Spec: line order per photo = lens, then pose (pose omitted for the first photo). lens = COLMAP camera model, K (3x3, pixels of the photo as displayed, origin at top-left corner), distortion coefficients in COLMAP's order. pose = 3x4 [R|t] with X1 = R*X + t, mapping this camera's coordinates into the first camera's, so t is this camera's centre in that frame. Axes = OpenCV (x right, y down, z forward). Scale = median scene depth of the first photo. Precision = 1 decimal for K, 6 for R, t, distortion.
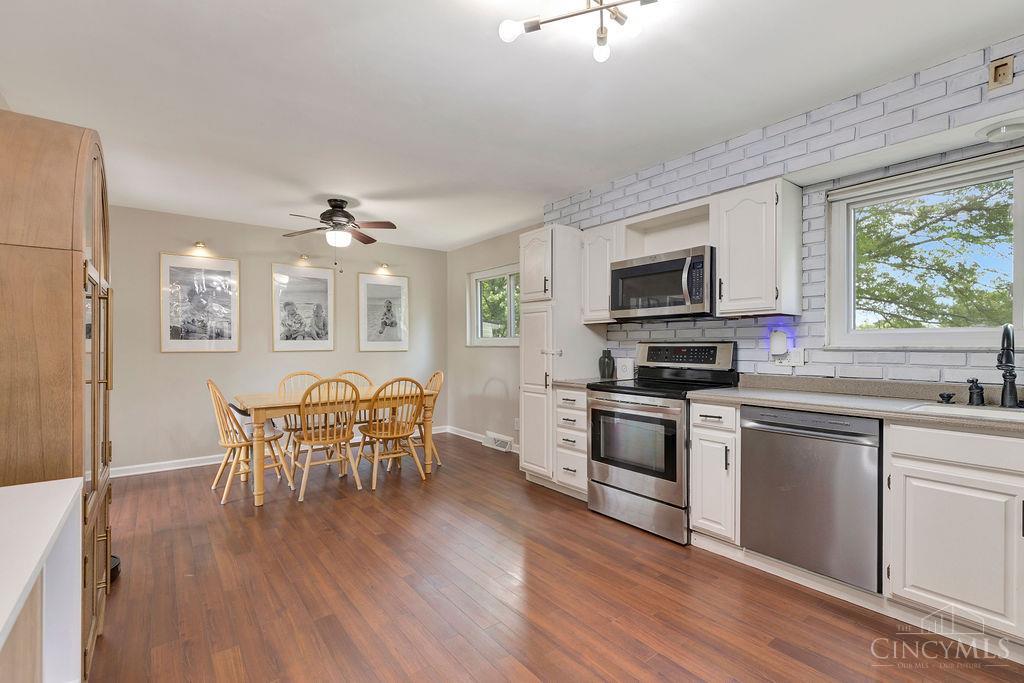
lens RADIAL K [[471.5, 0, 520.3], [0, 471.5, 344.4], [0, 0, 1]] dist [-0.002106, -0.000467]
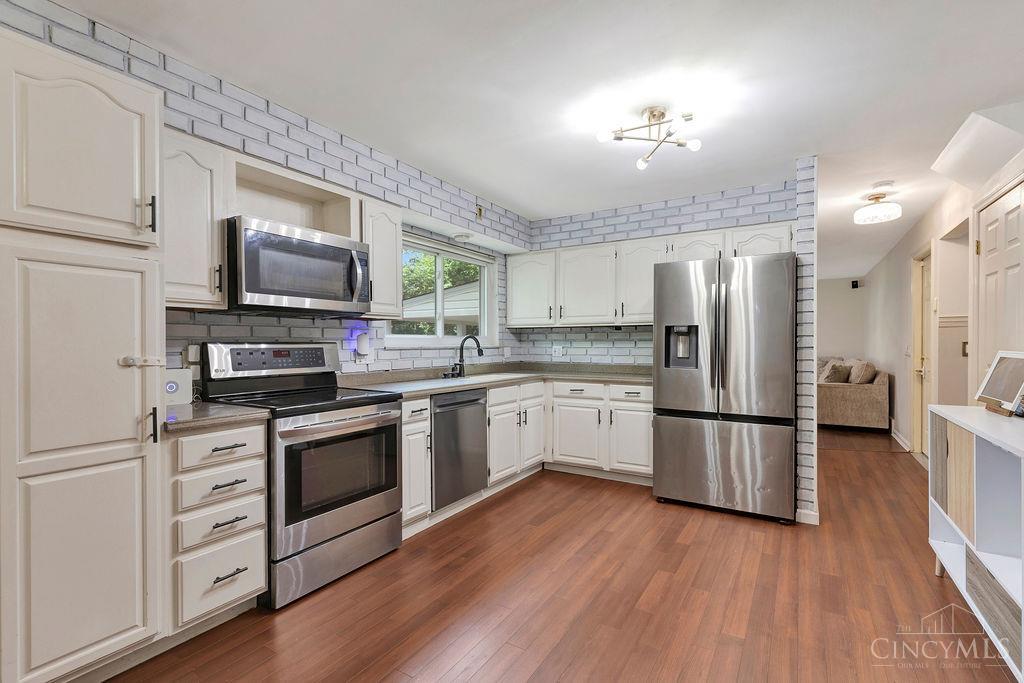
lens RADIAL K [[471.5, 0, 513.2], [0, 471.5, 346.4], [0, 0, 1]] dist [-0.002106, -0.000467]
pose [[-0.372161, -0.001419, 0.928167, -0.520271], [0.002779, 0.999993, 0.002643, 0.000589], [-0.928164, 0.003563, -0.372155, 0.894754]]
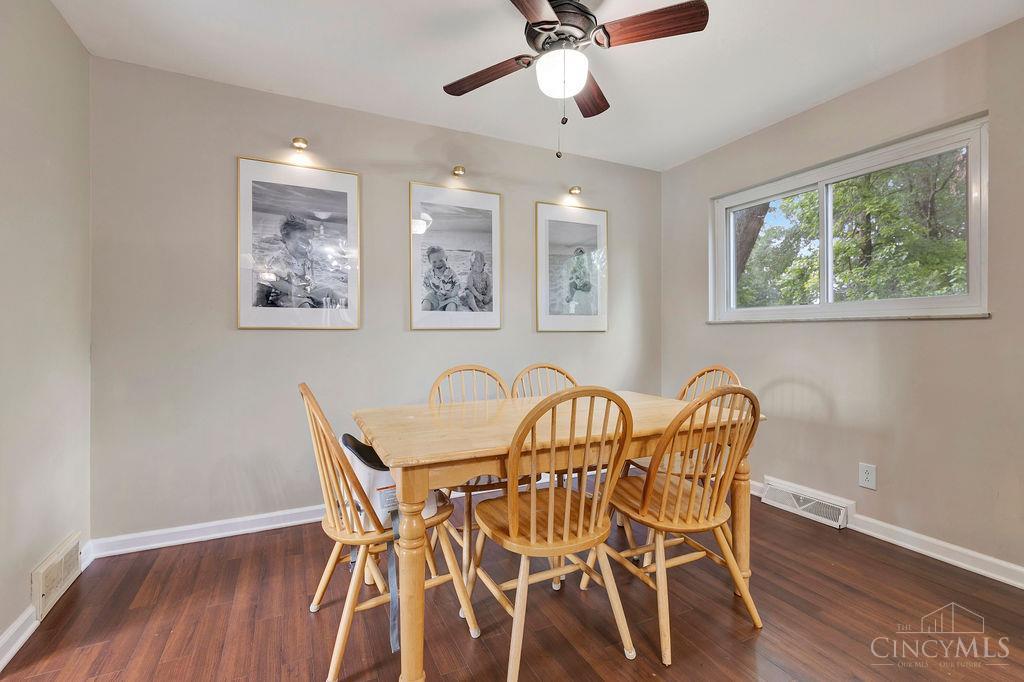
lens RADIAL K [[471.5, 0, 509.3], [0, 471.5, 333.3], [0, 0, 1]] dist [-0.002106, -0.000467]
pose [[0.975515, 0.000811, -0.219929, -0.300518], [-0.000450, 0.999998, 0.001692, 0.021097], [0.219931, -0.001552, 0.975514, 0.491057]]
